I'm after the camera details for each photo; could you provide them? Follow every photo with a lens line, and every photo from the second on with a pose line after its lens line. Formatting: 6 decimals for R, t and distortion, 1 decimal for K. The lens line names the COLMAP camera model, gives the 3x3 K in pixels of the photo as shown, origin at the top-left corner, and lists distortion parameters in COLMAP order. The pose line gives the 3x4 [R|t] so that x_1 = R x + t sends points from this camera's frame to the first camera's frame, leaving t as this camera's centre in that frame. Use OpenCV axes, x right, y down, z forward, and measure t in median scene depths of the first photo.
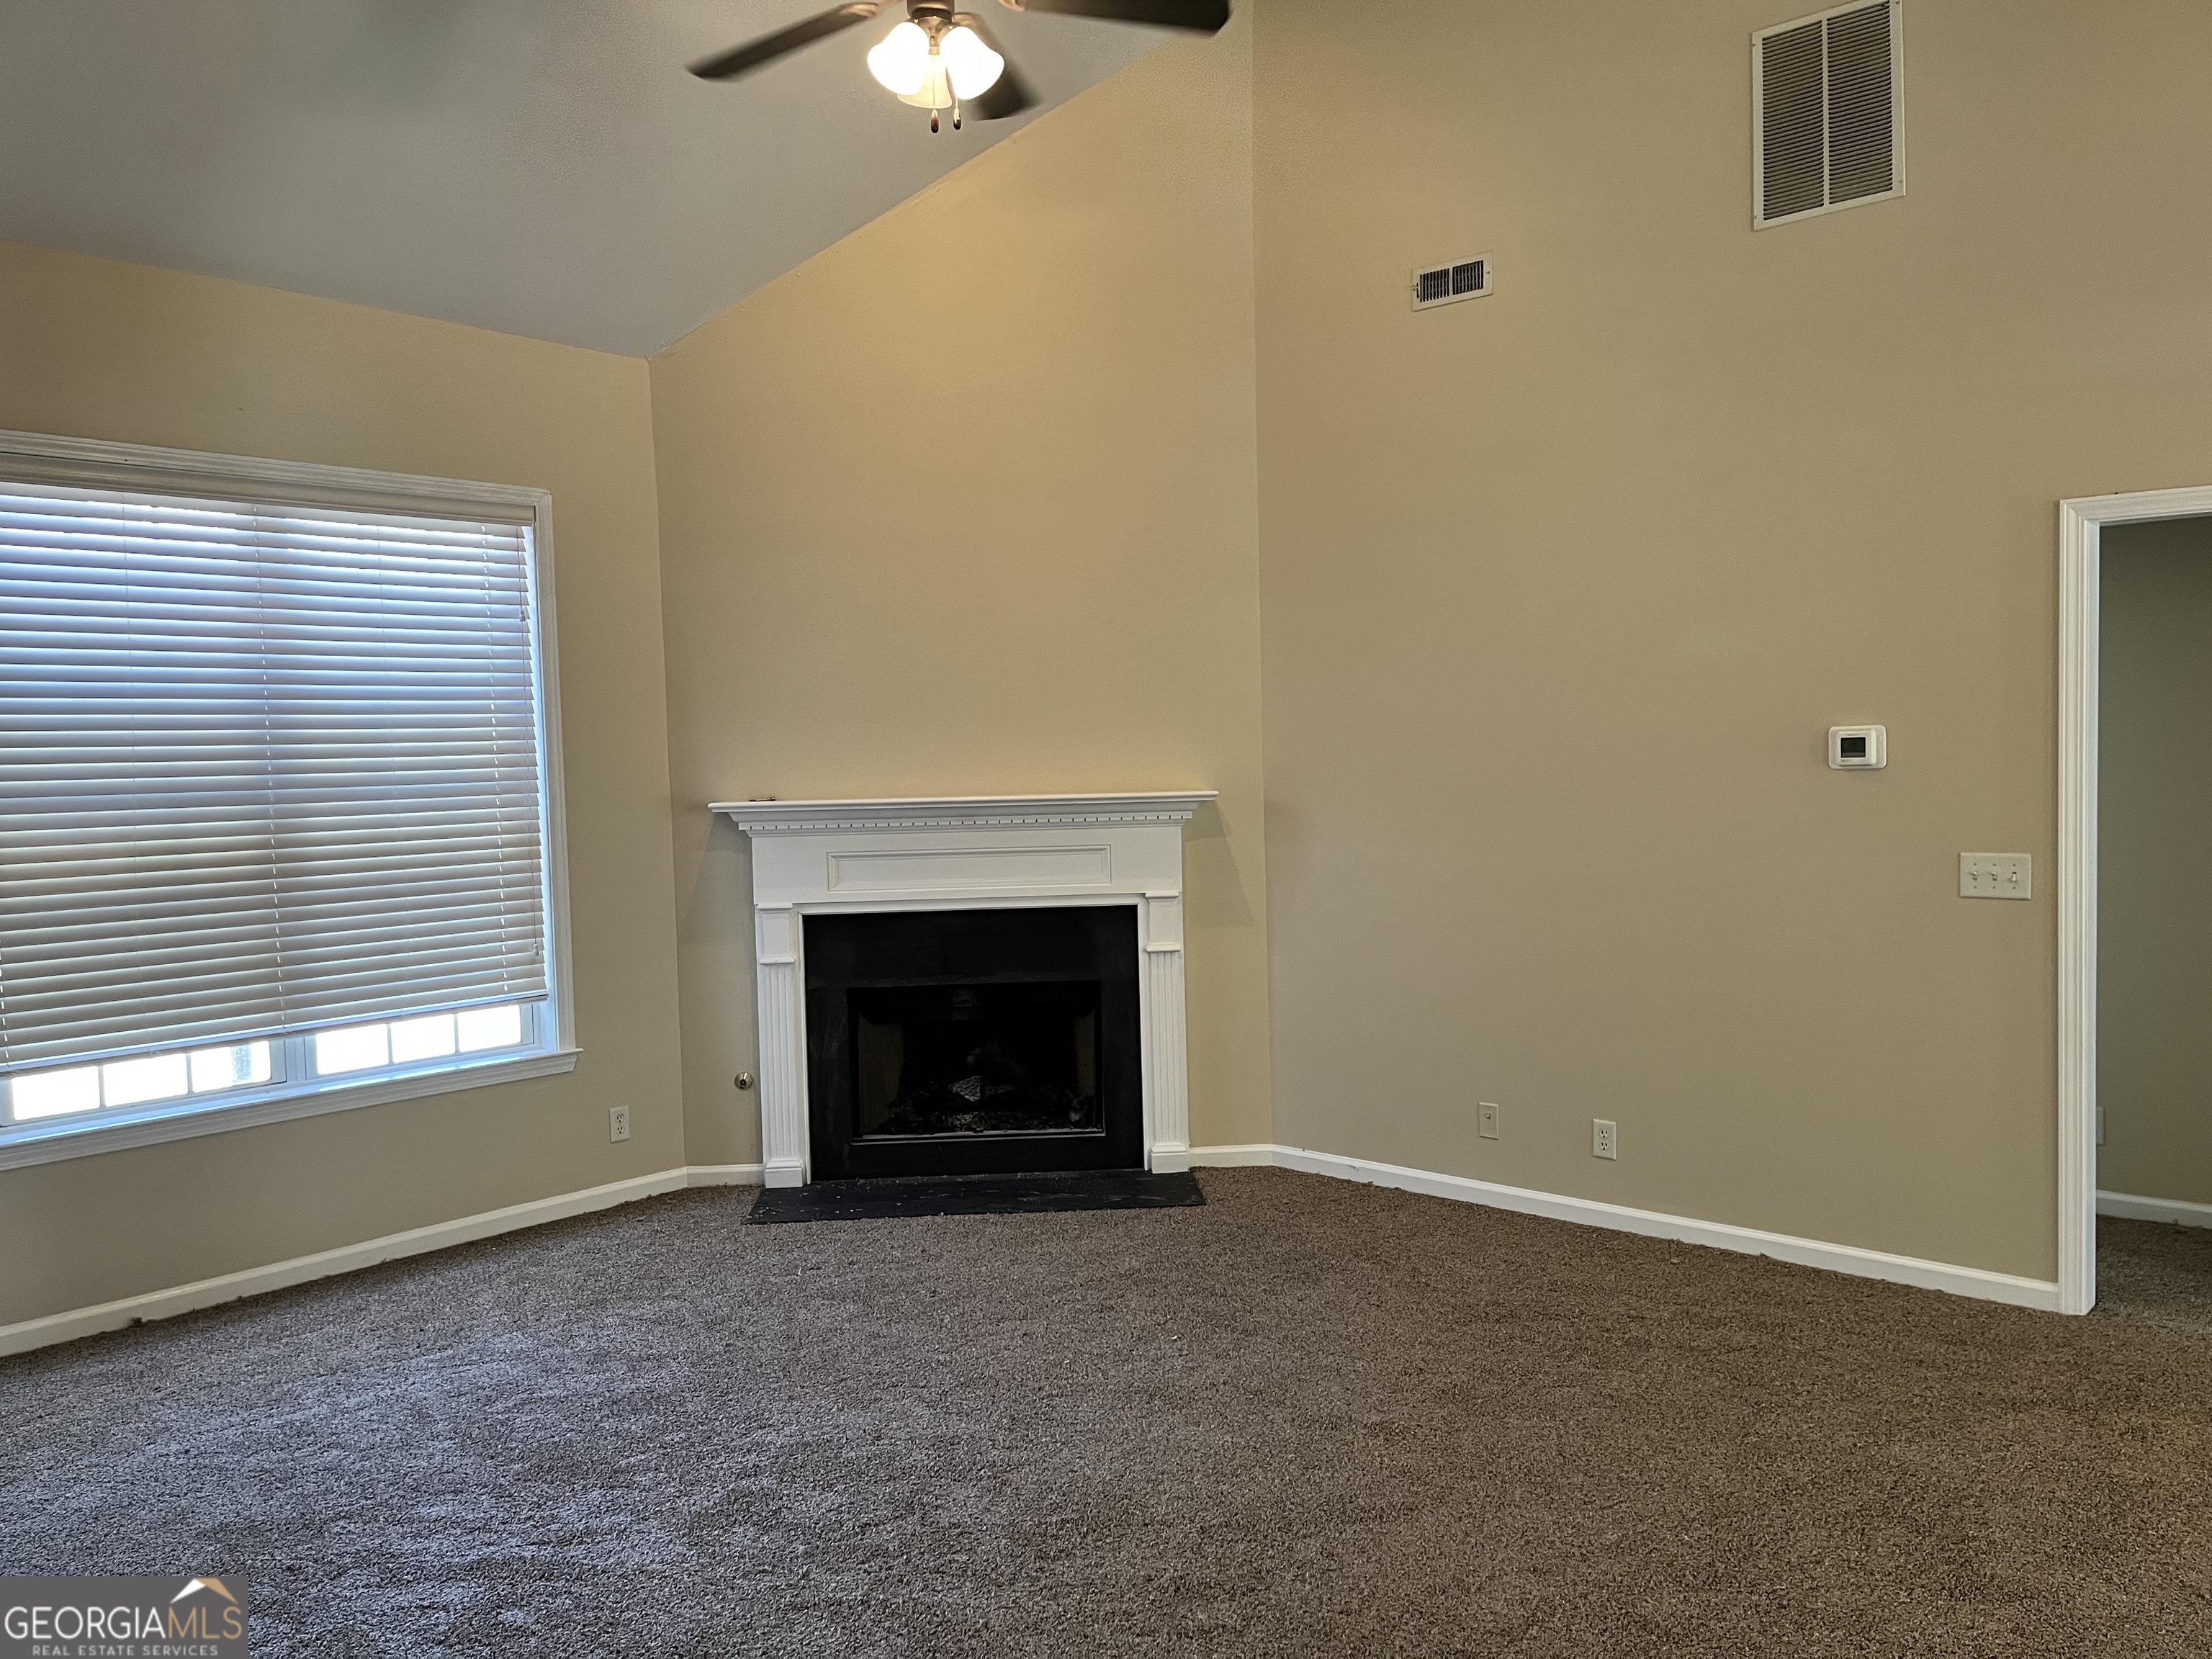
lens RADIAL K [[1655.8, 0, 1094.7], [0, 1655.8, 830.7], [0, 0, 1]] dist [0.072117, -0.087928]
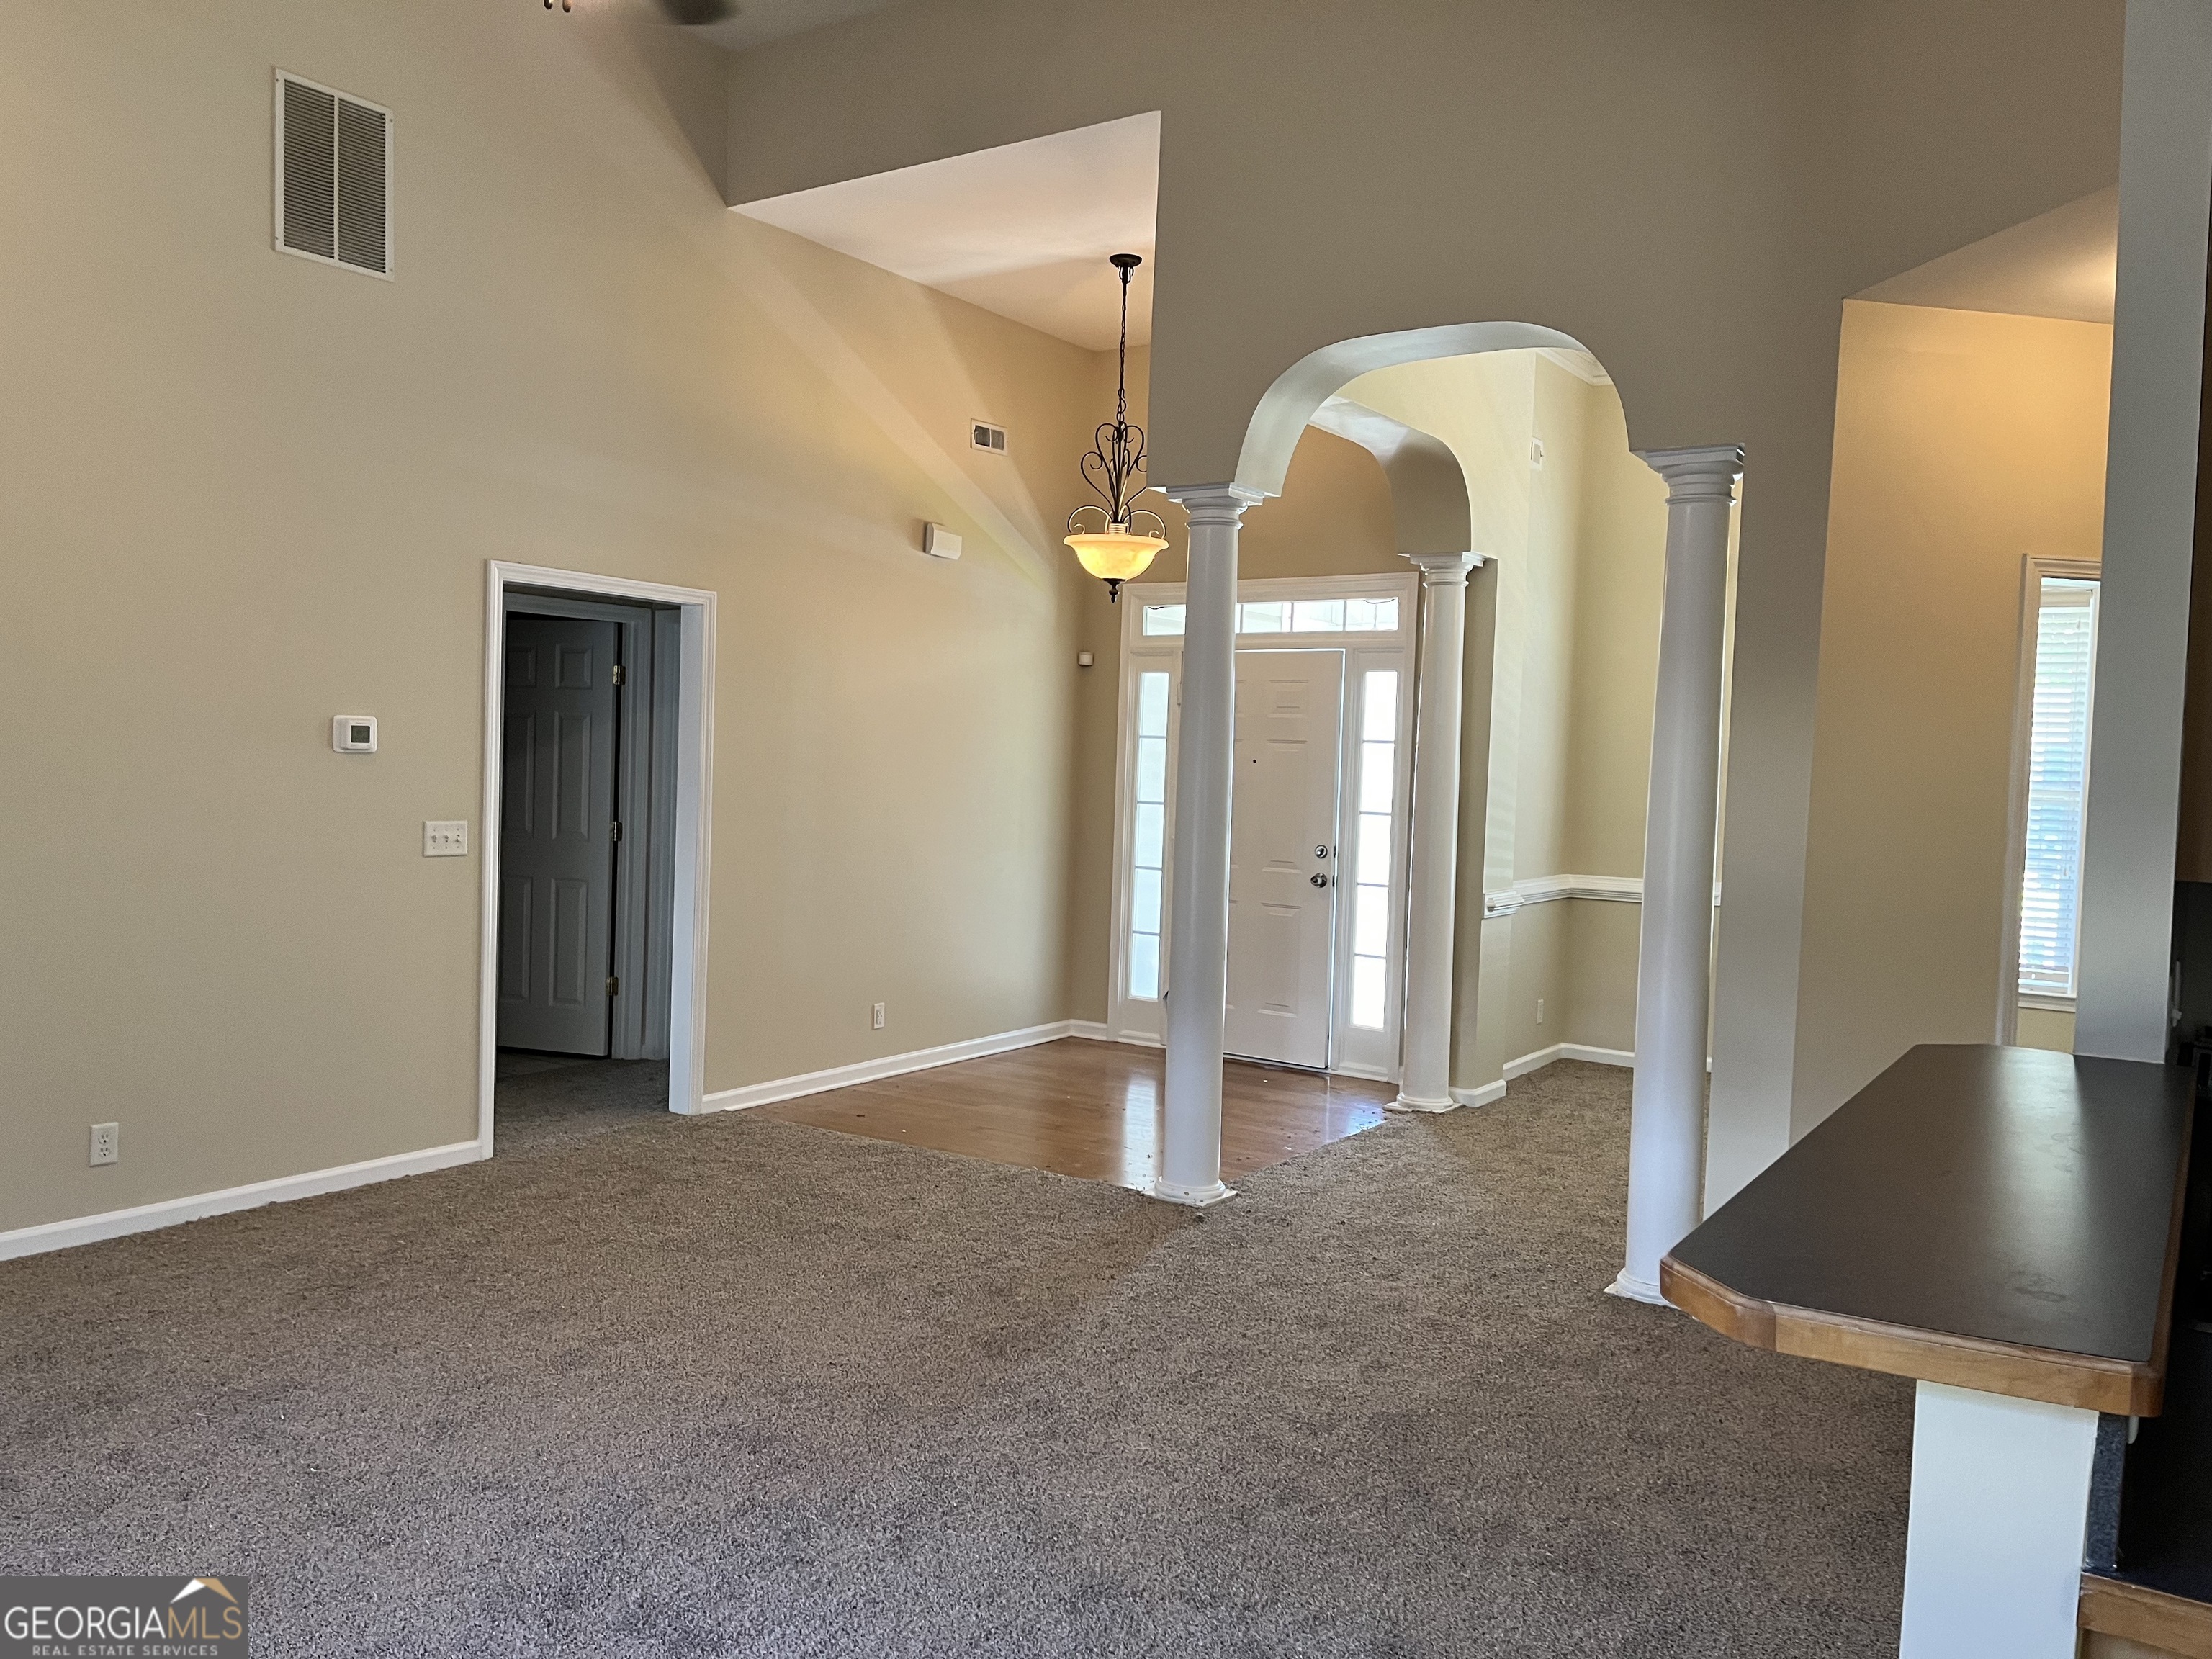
lens RADIAL K [[1655.8, 0, 1103.6], [0, 1655.8, 811.9], [0, 0, 1]] dist [0.072117, -0.087928]
pose [[-0.140517, -0.014060, 0.989978, -0.682489], [0.014578, 0.999761, 0.016268, -0.006093], [-0.989971, 0.016718, -0.140279, 0.571627]]
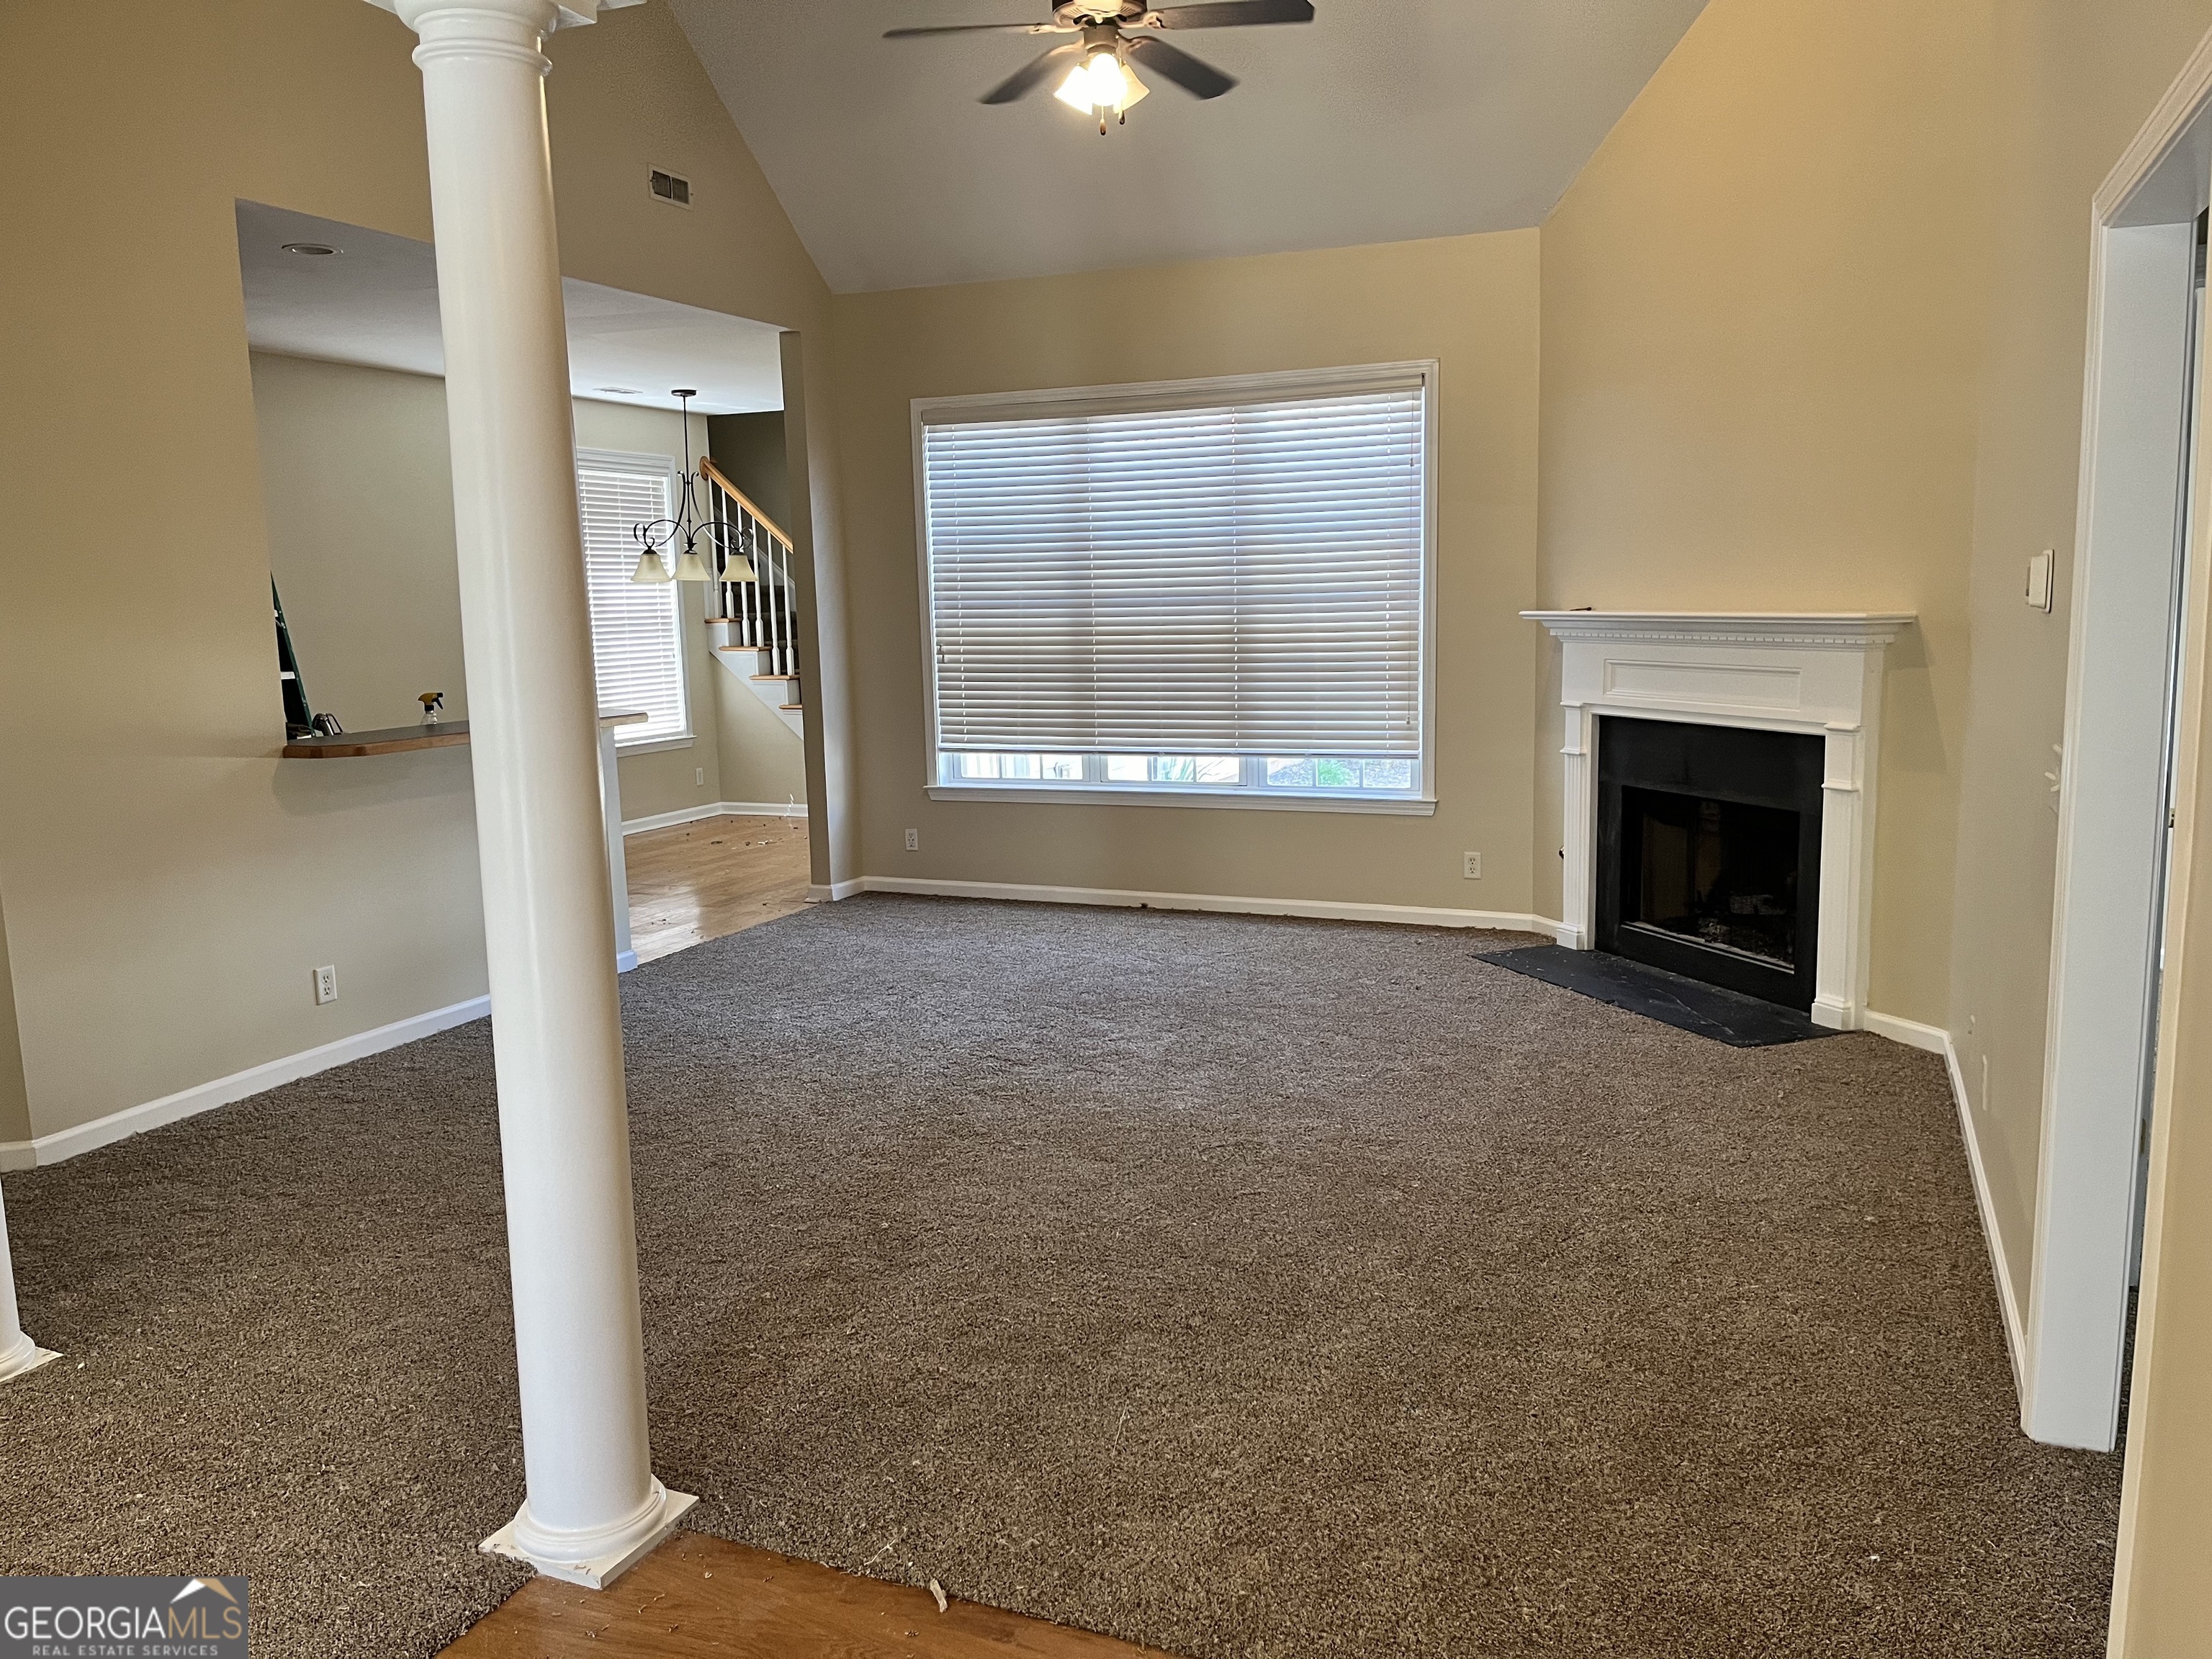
lens RADIAL K [[1655.8, 0, 1102.1], [0, 1655.8, 839.4], [0, 0, 1]] dist [0.072117, -0.087928]
pose [[0.321264, 0.158794, -0.933581, 0.863781], [-0.027074, 0.986978, 0.158559, -0.038703], [0.946603, -0.025663, 0.321380, 0.355760]]
